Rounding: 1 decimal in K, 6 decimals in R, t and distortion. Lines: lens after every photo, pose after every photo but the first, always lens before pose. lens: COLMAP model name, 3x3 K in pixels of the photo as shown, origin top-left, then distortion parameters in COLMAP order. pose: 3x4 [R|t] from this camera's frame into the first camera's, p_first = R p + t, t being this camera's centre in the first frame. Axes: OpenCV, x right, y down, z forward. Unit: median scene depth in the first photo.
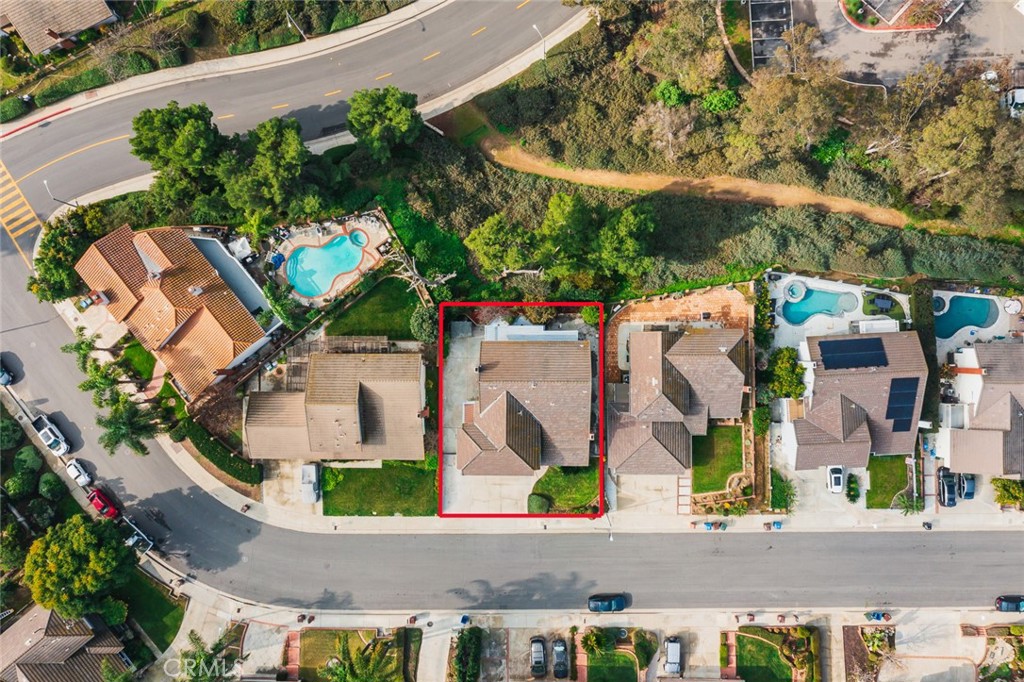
lens RADIAL K [[810.7, 0, 512.0], [0, 810.7, 341.0], [0, 0, 1]] dist [0.007785, 0.002901]
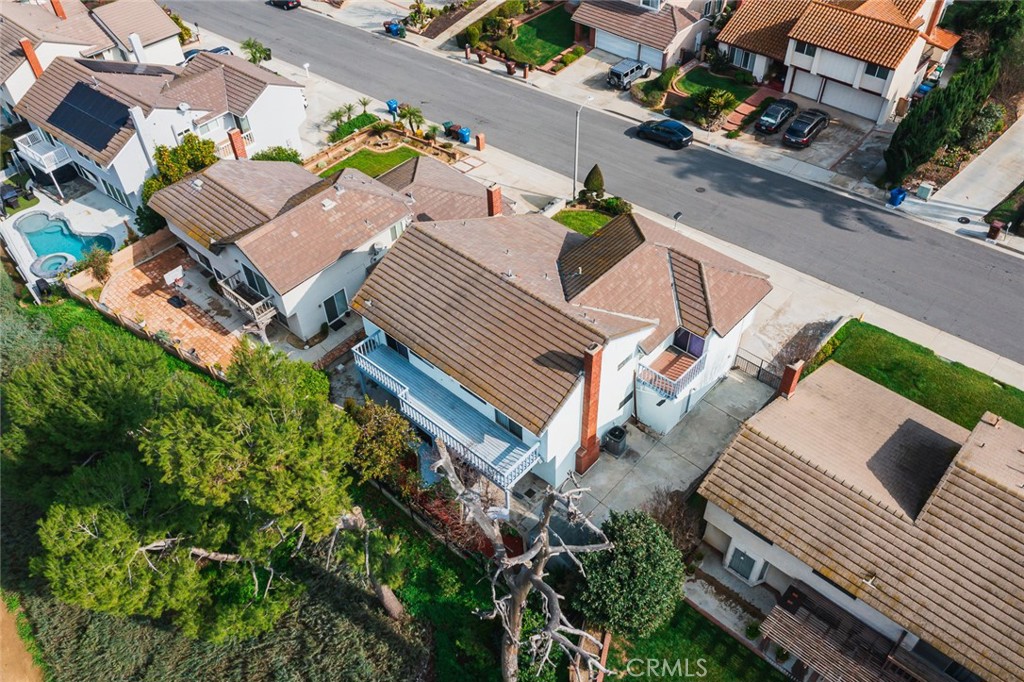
lens RADIAL K [[810.7, 0, 512.0], [0, 810.7, 341.0], [0, 0, 1]] dist [0.007785, 0.002901]
pose [[-0.739634, -0.436113, 0.512589, -0.189578], [0.671308, -0.532196, 0.515862, -0.166900], [0.047824, 0.725654, 0.686396, 0.679183]]
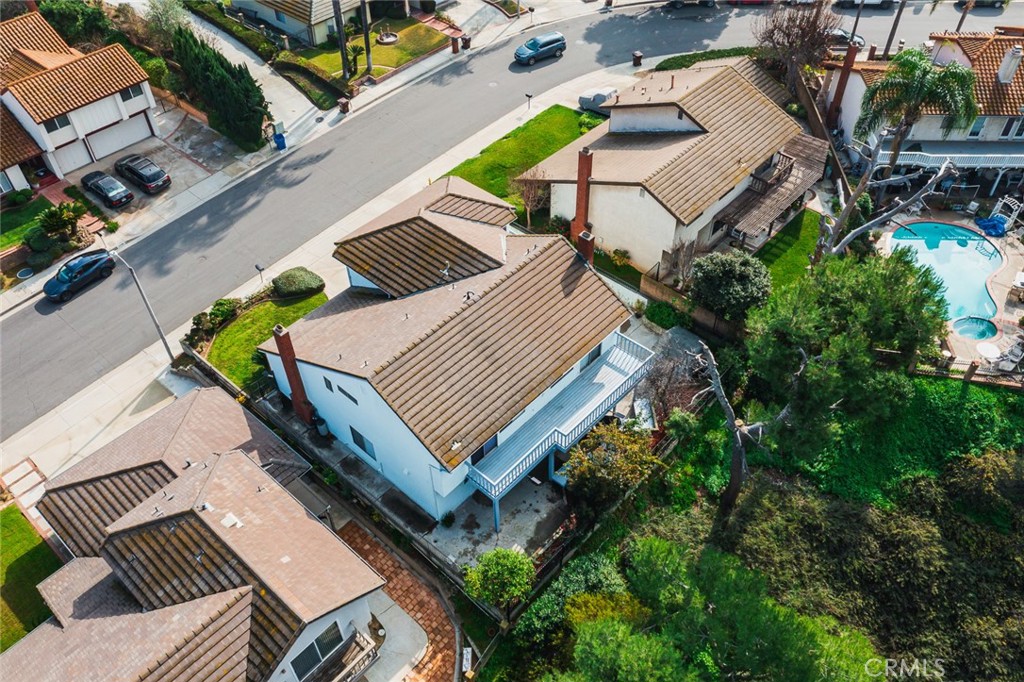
lens RADIAL K [[810.7, 0, 512.0], [0, 810.7, 341.0], [0, 0, 1]] dist [0.007785, 0.002901]
pose [[-0.671221, 0.562031, -0.483304, 0.206719], [-0.739406, -0.461607, 0.490100, -0.160282], [0.052355, 0.686323, 0.725410, 0.663327]]
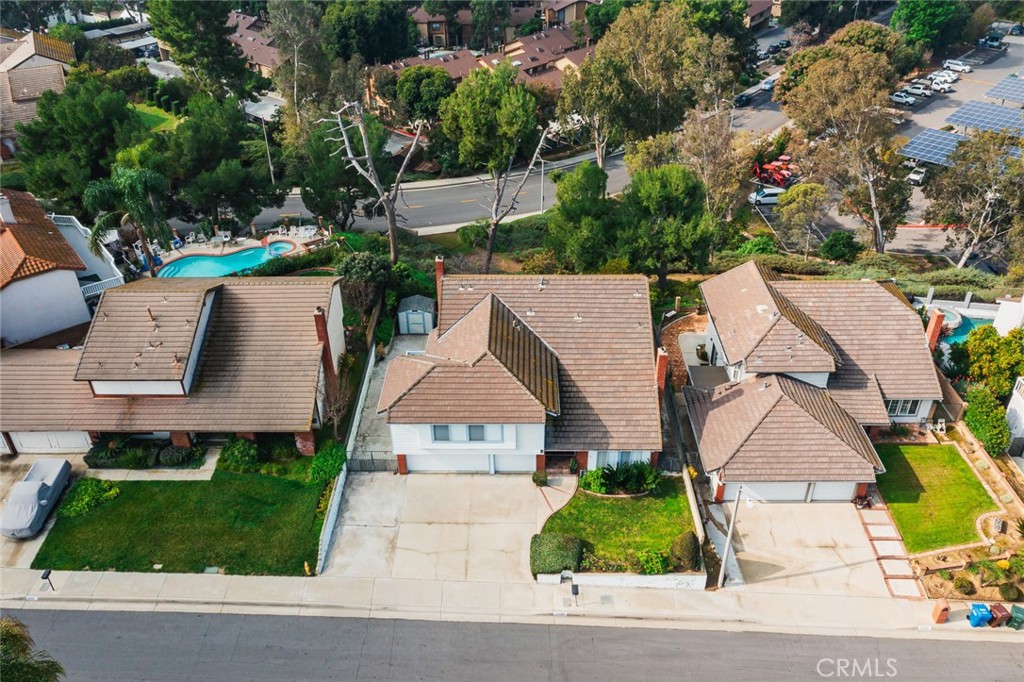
lens RADIAL K [[810.7, 0, 512.0], [0, 810.7, 341.0], [0, 0, 1]] dist [0.007785, 0.002901]
pose [[0.999539, 0.028267, 0.011042, 0.001782], [-0.006938, 0.567068, -0.823642, 0.485704], [-0.029544, 0.823186, 0.567003, 0.668691]]
